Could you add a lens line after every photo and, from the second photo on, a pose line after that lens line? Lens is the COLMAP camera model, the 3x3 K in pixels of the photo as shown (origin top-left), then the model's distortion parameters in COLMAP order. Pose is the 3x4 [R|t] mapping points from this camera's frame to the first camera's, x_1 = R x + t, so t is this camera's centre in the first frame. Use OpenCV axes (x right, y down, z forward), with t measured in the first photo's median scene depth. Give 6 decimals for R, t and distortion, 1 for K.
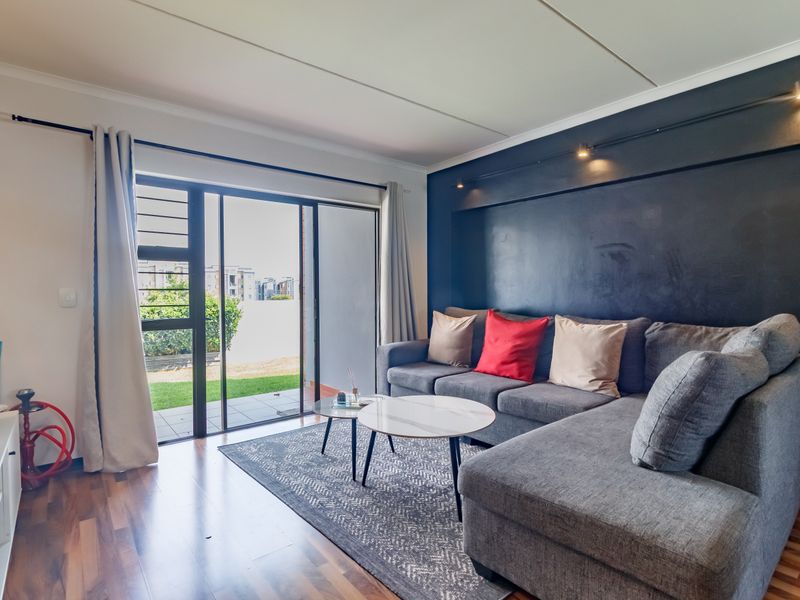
lens RADIAL K [[421.3, 0, 398.3], [0, 421.3, 295.2], [0, 0, 1]] dist [0.001782, 0.000730]
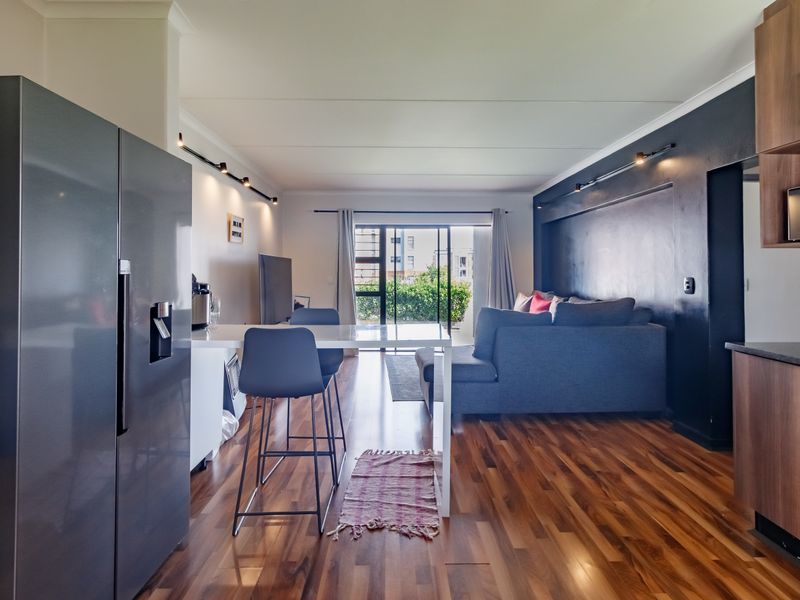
lens RADIAL K [[420.9, 0, 400.5], [0, 420.9, 267.8], [0, 0, 1]] dist [0.002384, -0.000291]
pose [[0.792803, -0.006703, -0.609441, 0.774834], [-0.010478, 0.999642, -0.024626, -0.008318], [0.609388, 0.025910, 0.792449, -0.515226]]
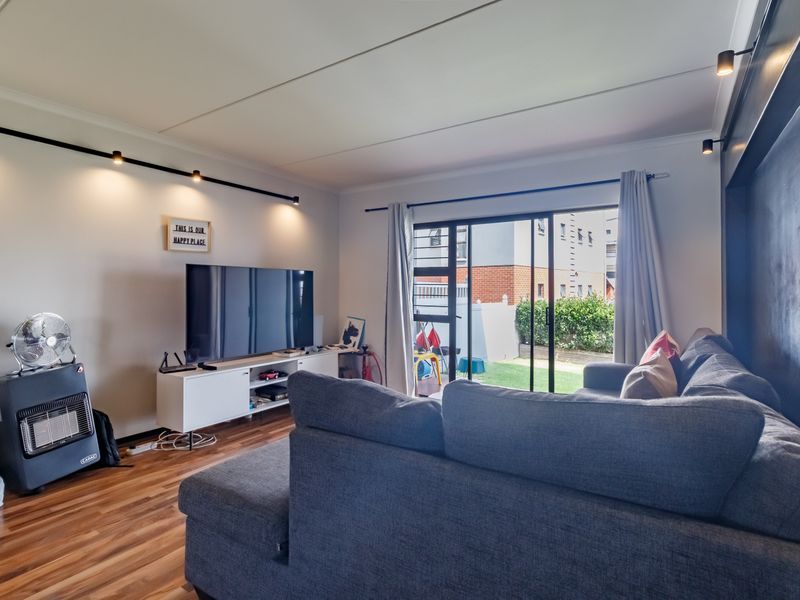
lens RADIAL K [[421.3, 0, 398.3], [0, 421.3, 295.2], [0, 0, 1]] dist [0.001782, 0.000730]
pose [[0.313634, 0.015226, -0.949422, 0.769561], [-0.020437, 0.999748, 0.009282, -0.023158], [0.949324, 0.016493, 0.313866, 0.367221]]
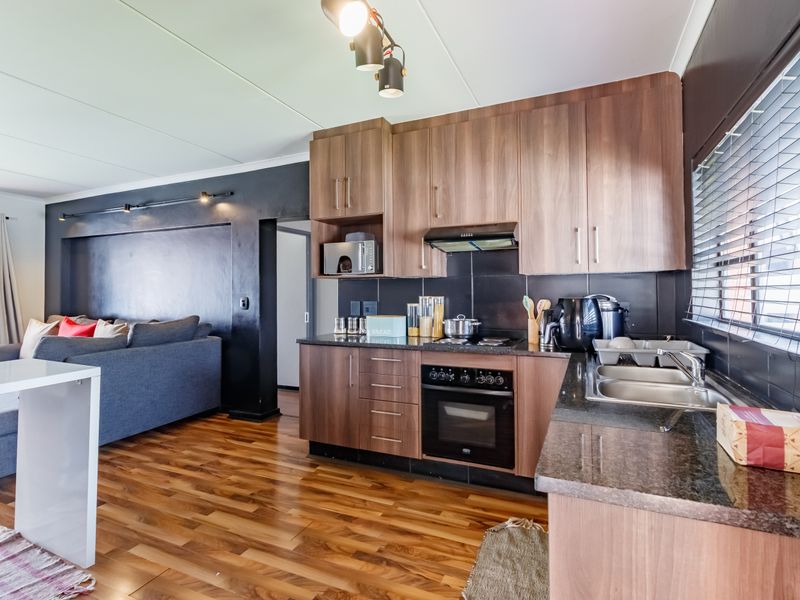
lens RADIAL K [[406.2, 0, 401.3], [0, 406.2, 282.9], [0, 0, 1]] dist [0.001566, -0.000354]
pose [[0.885733, 0.009814, 0.464091, 0.567606], [0.010990, 0.999053, -0.042101, -0.003795], [-0.464064, 0.042391, 0.884787, -0.647106]]
